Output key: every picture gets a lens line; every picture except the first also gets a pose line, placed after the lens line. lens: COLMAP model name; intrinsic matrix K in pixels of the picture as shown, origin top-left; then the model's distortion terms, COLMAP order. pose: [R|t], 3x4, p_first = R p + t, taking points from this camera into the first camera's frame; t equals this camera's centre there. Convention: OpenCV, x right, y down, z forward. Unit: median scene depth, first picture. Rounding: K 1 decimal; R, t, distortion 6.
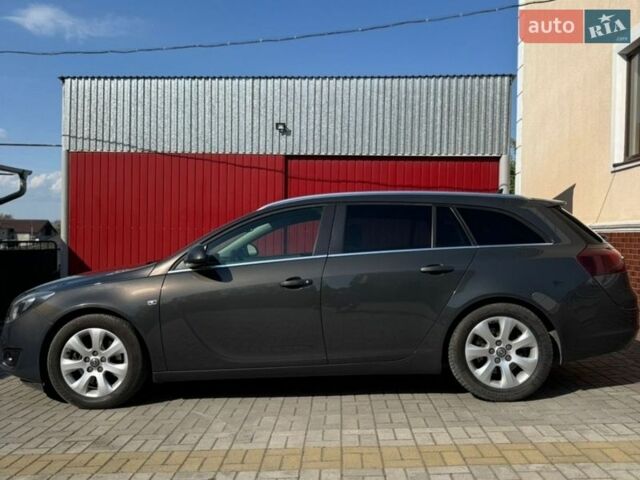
lens RADIAL K [[601.5, 0, 320.8], [0, 601.5, 243.2], [0, 0, 1]] dist [0.155622, -0.326424]
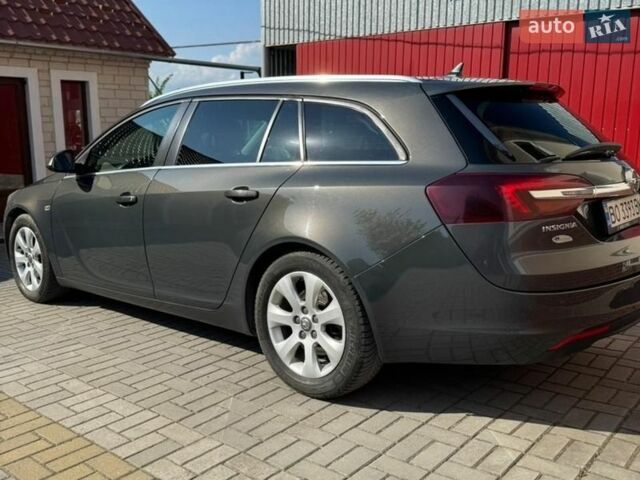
lens RADIAL K [[601.5, 0, 320.8], [0, 601.5, 243.2], [0, 0, 1]] dist [0.155622, -0.326424]
pose [[0.778026, 0.114879, -0.617640, 0.334139], [-0.001465, 0.983468, 0.181076, -0.013117], [0.628231, -0.139977, 0.765332, 0.245702]]
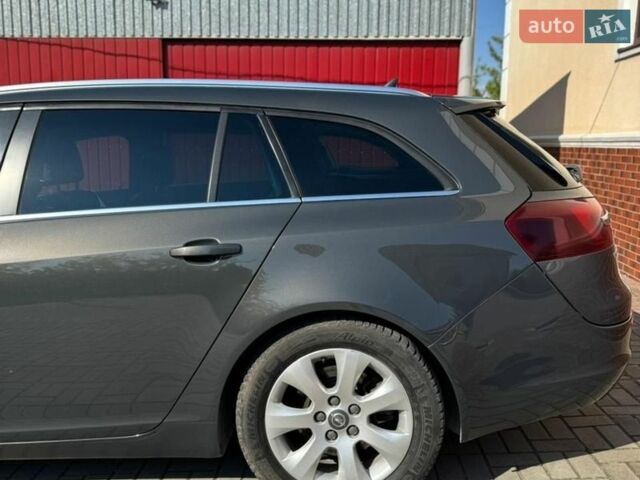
lens RADIAL K [[601.5, 0, 320.8], [0, 601.5, 243.2], [0, 0, 1]] dist [0.155622, -0.326424]
pose [[0.999946, -0.001925, -0.010190, 0.136004], [0.003433, 0.988666, 0.150095, -0.015439], [0.009785, -0.150122, 0.988619, 0.257505]]
